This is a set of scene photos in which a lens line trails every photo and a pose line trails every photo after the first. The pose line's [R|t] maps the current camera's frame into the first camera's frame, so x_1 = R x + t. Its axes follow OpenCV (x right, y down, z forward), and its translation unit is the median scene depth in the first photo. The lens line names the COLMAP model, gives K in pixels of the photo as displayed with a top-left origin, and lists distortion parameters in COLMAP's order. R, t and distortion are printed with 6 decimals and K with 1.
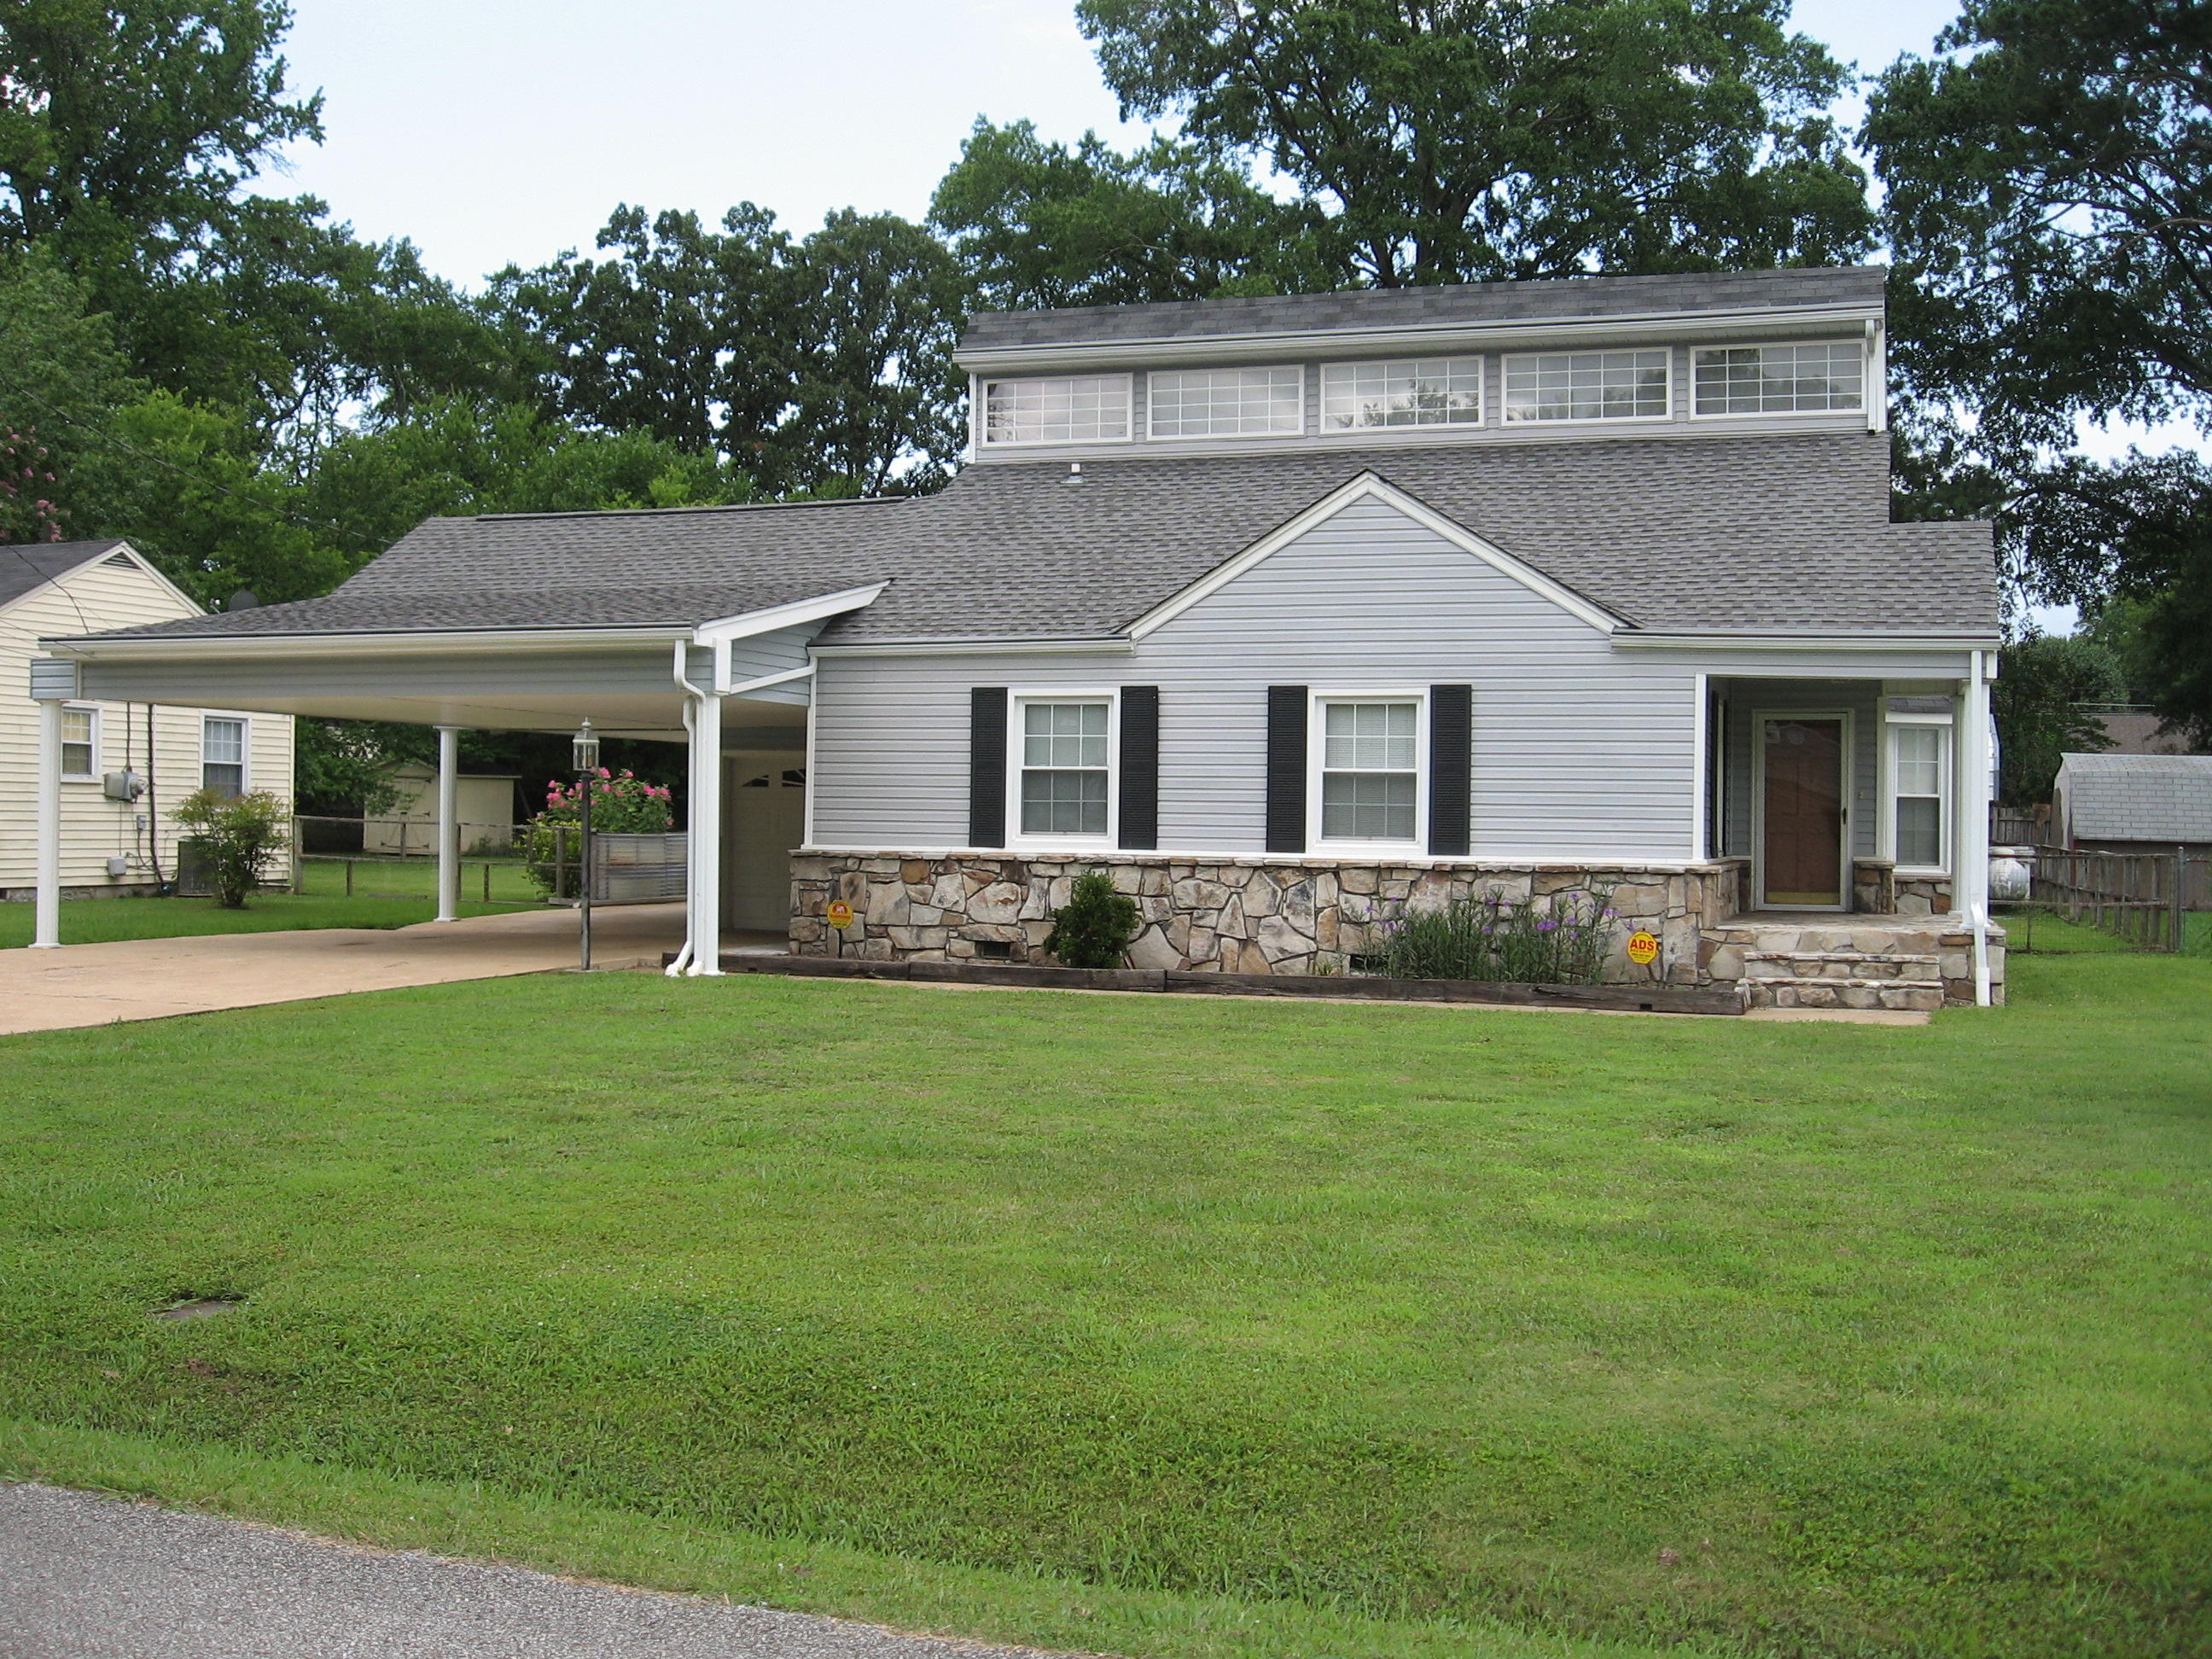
lens RADIAL K [[2307.6, 0, 1101.8], [0, 2307.6, 804.5], [0, 0, 1]] dist [-0.133583, 0.066618]
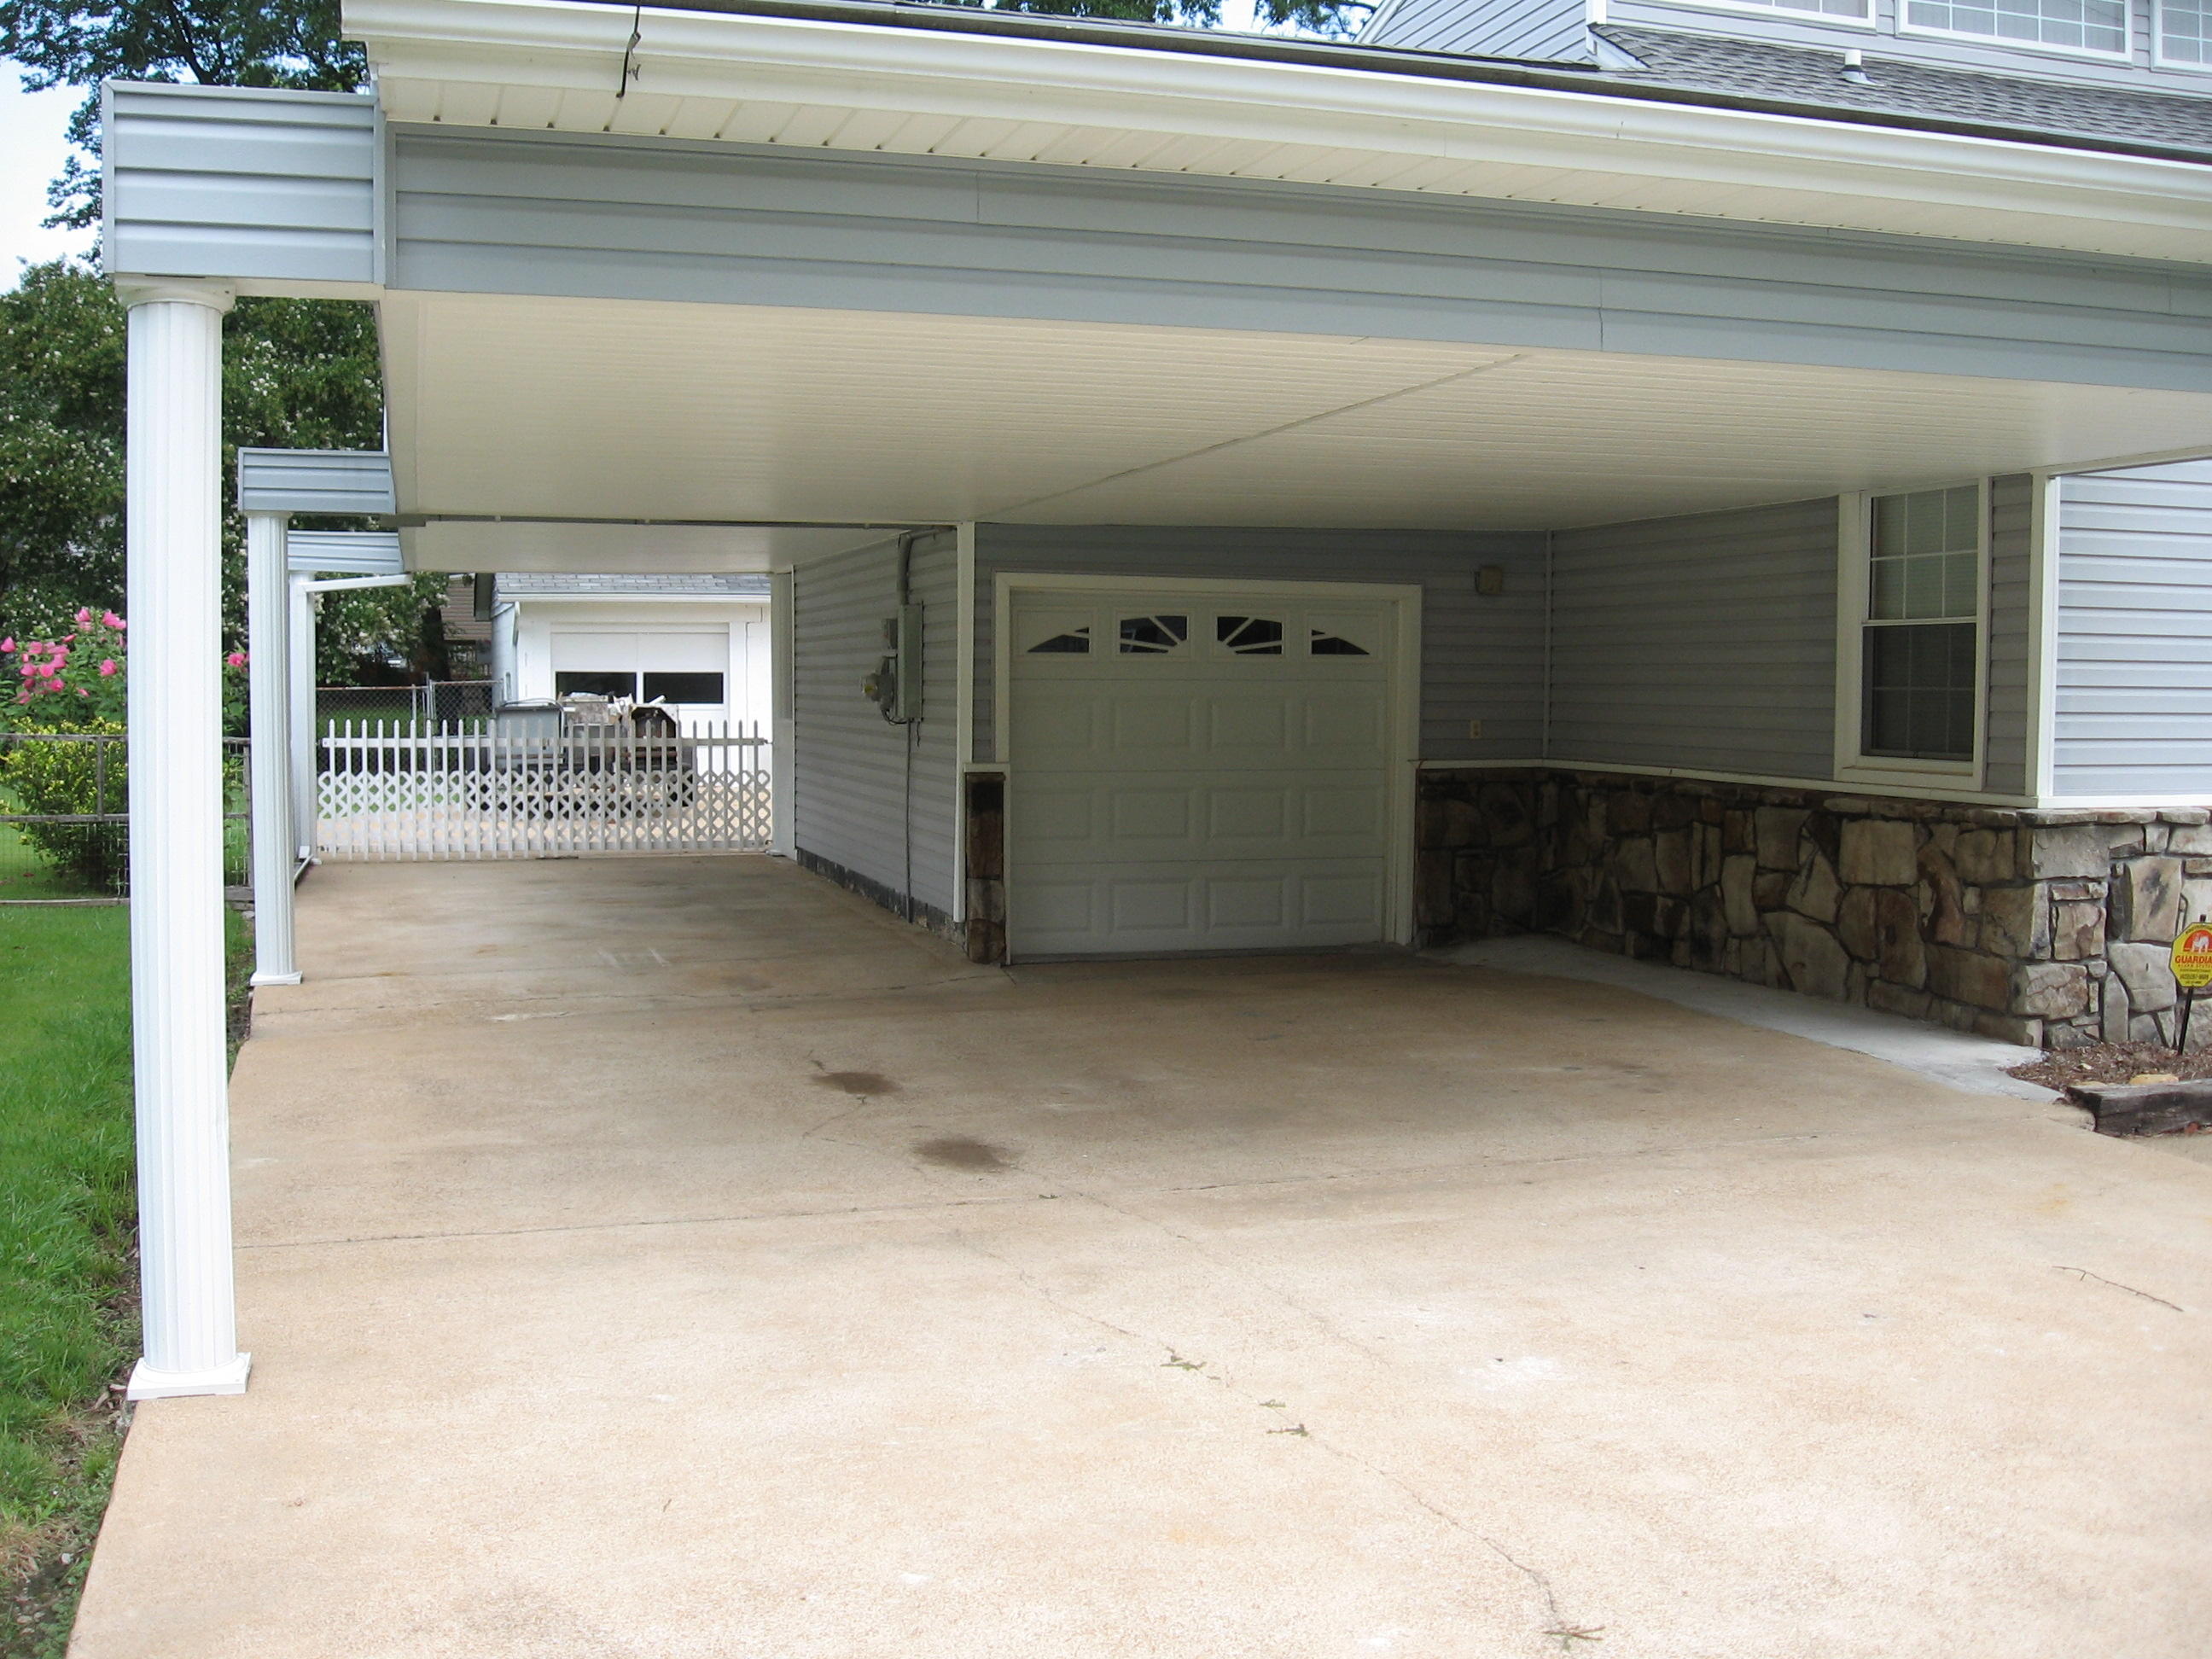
lens RADIAL K [[2307.6, 0, 1101.8], [0, 2307.6, 804.5], [0, 0, 1]] dist [-0.133583, 0.066618]
pose [[0.814957, -0.040040, 0.578137, -0.556179], [0.002333, 0.997829, 0.065818, -0.010272], [-0.579517, -0.052290, 0.813281, 0.808775]]
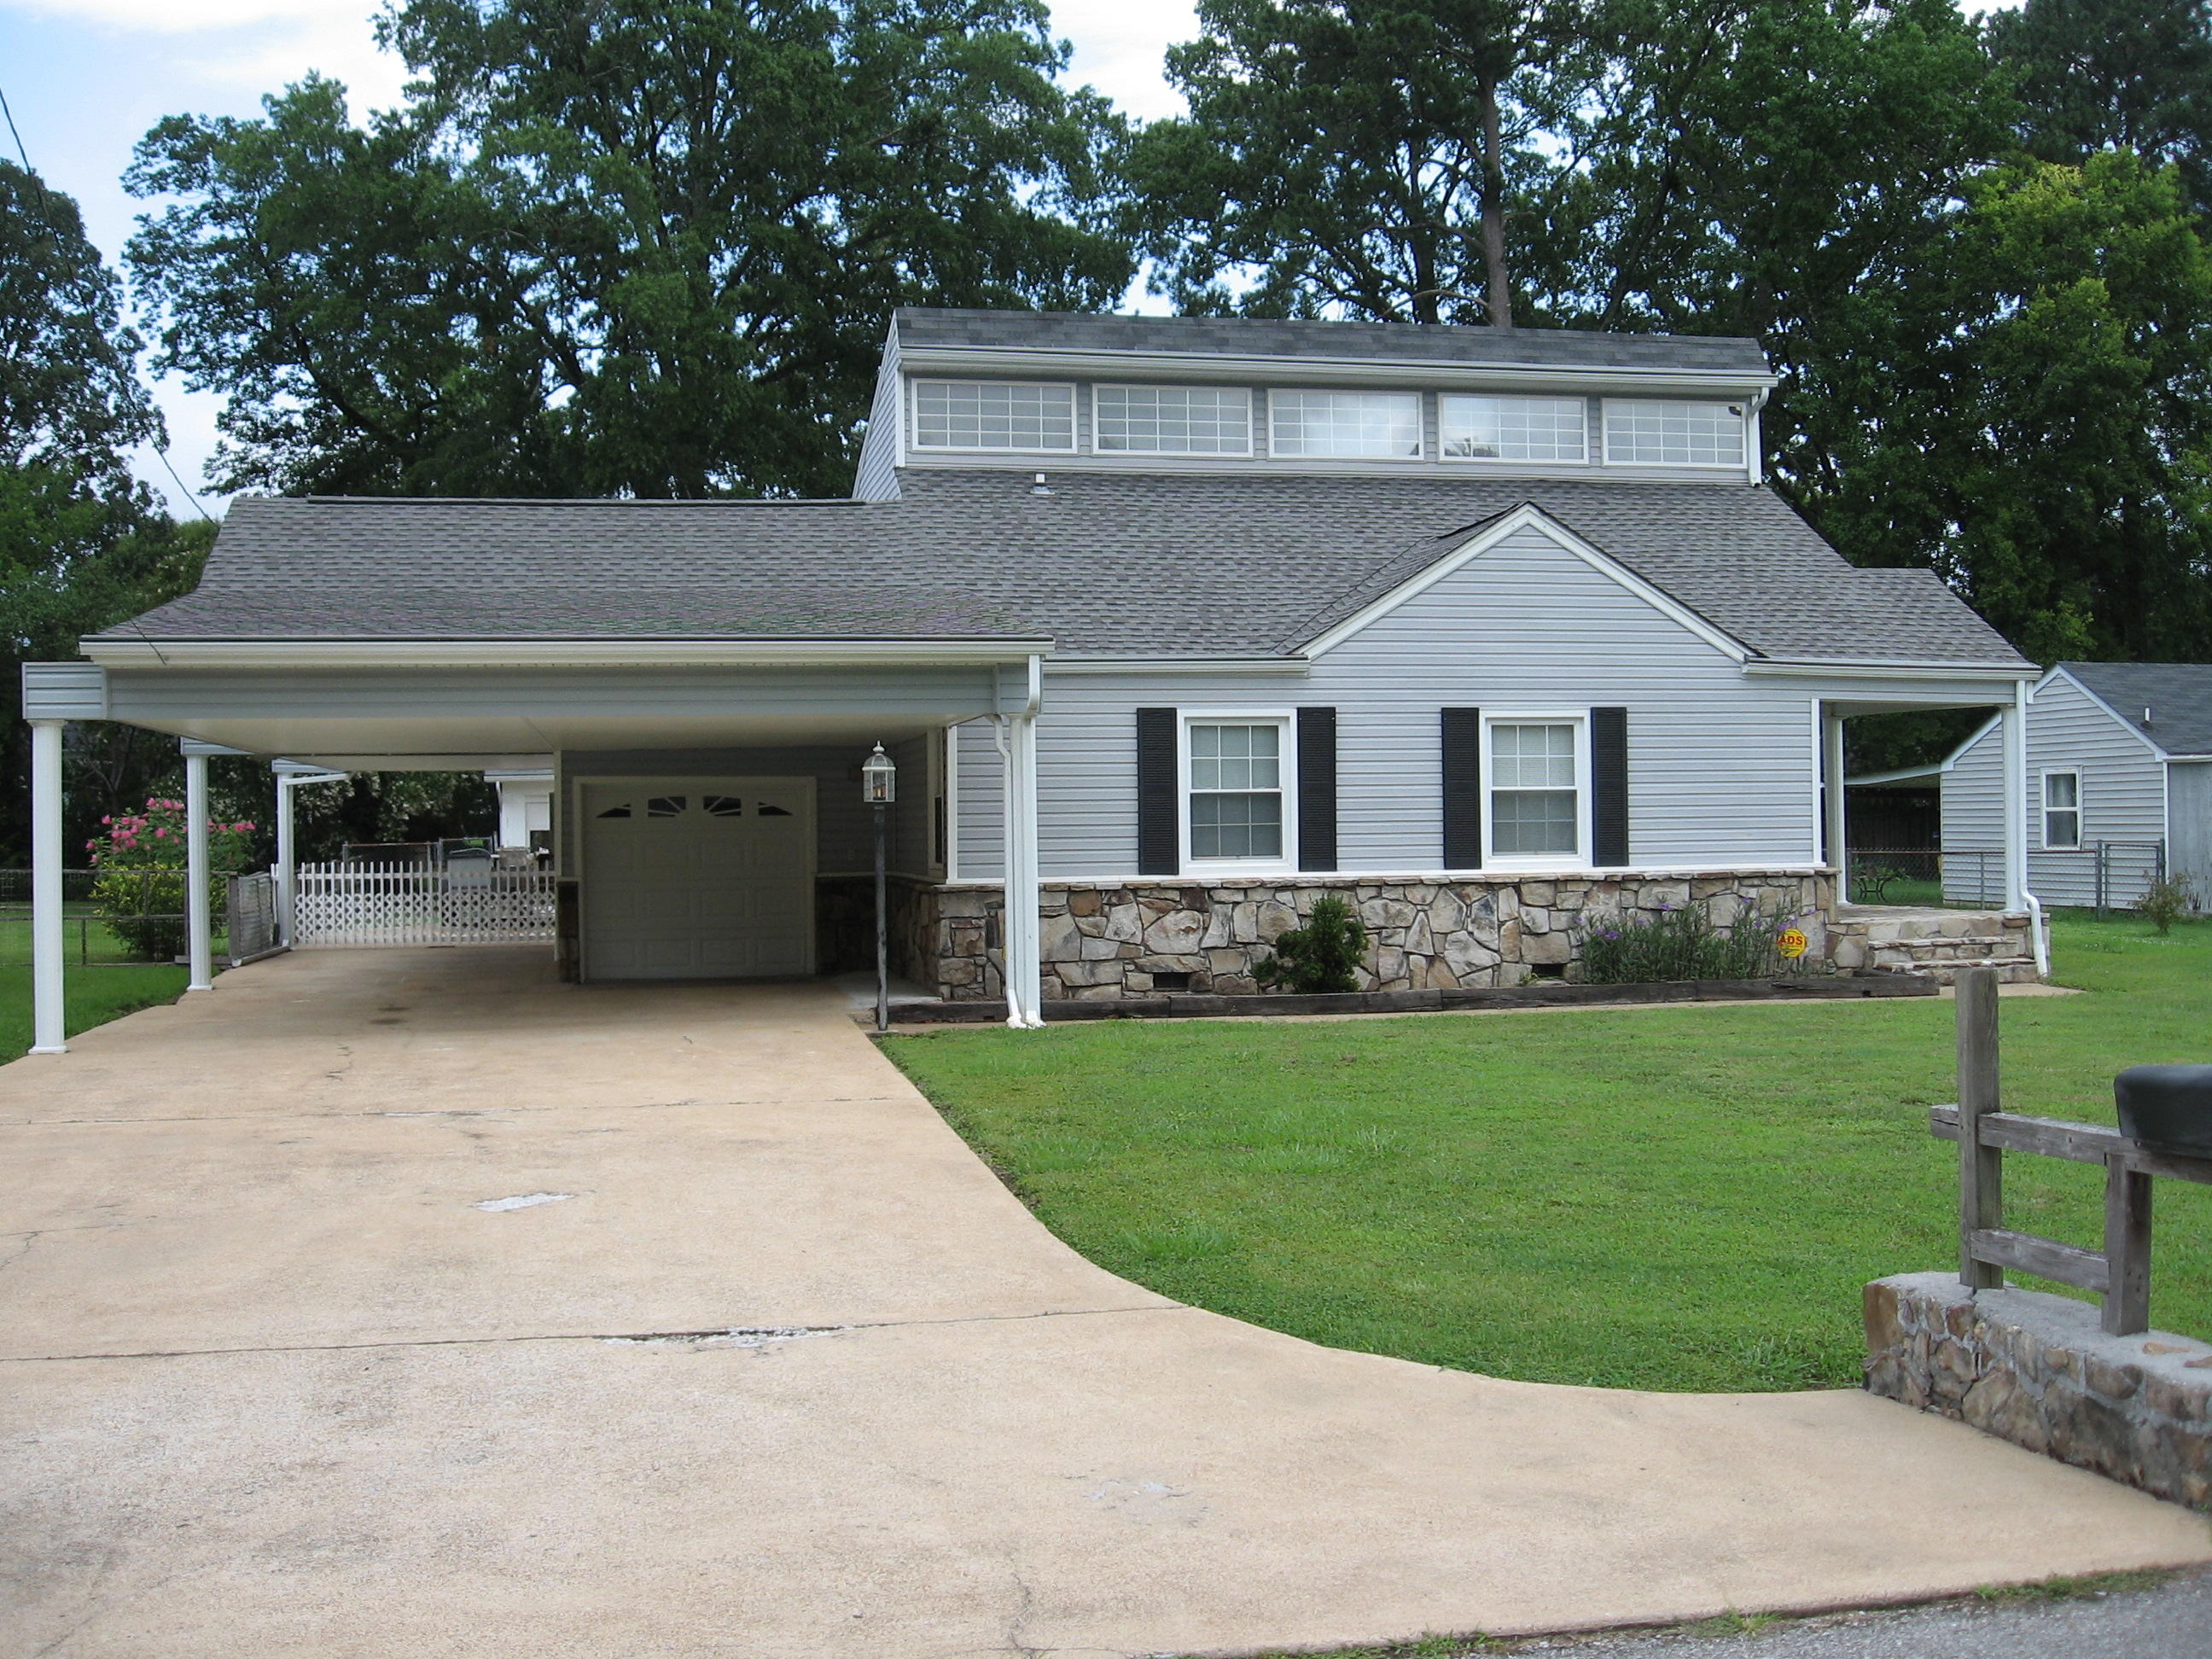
lens RADIAL K [[2307.6, 0, 1101.8], [0, 2307.6, 804.5], [0, 0, 1]] dist [-0.133583, 0.066618]
pose [[0.864989, -0.018900, 0.501435, -0.572373], [0.021763, 0.999763, 0.000143, -0.011735], [-0.501319, 0.010789, 0.865195, 0.190065]]
